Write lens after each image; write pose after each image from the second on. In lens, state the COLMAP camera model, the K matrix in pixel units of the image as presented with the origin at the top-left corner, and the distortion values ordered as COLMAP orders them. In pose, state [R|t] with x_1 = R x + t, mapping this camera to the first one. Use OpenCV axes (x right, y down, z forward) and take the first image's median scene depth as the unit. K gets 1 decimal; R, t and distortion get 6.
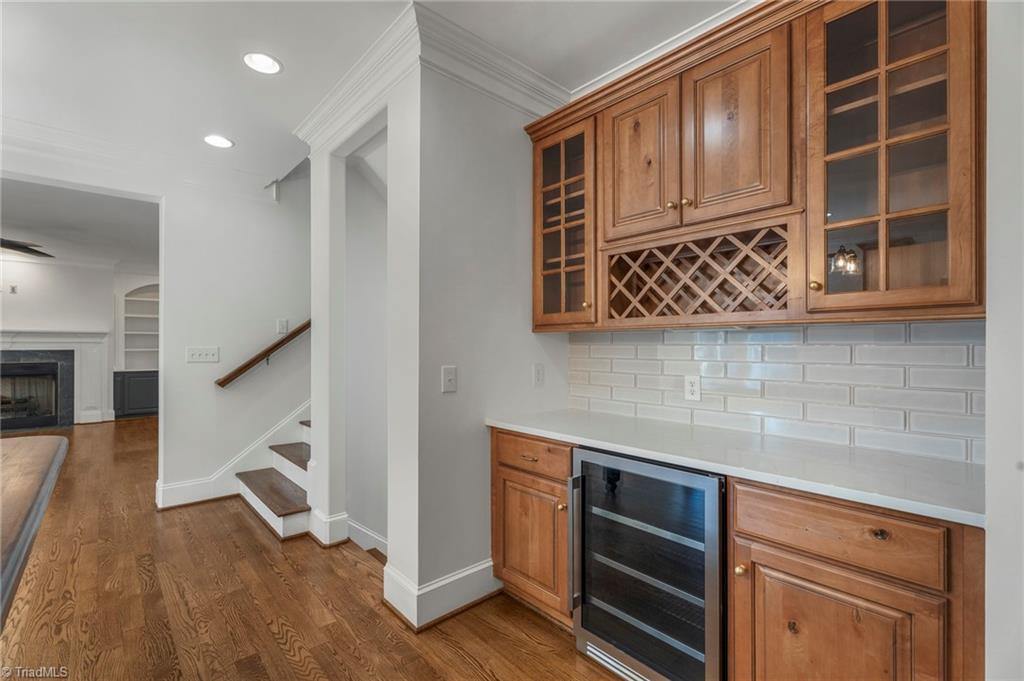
lens RADIAL K [[452.8, 0, 511.3], [0, 452.8, 344.4], [0, 0, 1]] dist [-0.000132, -0.000706]
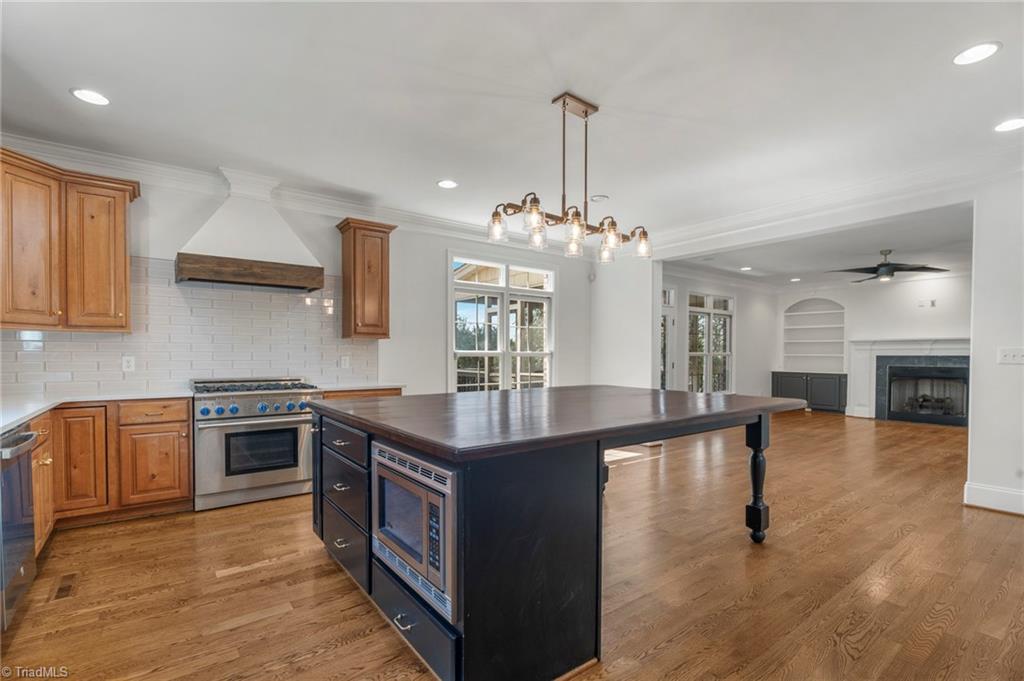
lens RADIAL K [[478.8, 0, 510.6], [0, 478.8, 364.9], [0, 0, 1]] dist [-0.001015, -0.000369]
pose [[-0.084473, 0.017655, -0.996269, 0.390264], [0.004092, 0.999841, 0.017372, 0.019302], [0.996417, -0.002609, -0.084531, 0.052072]]
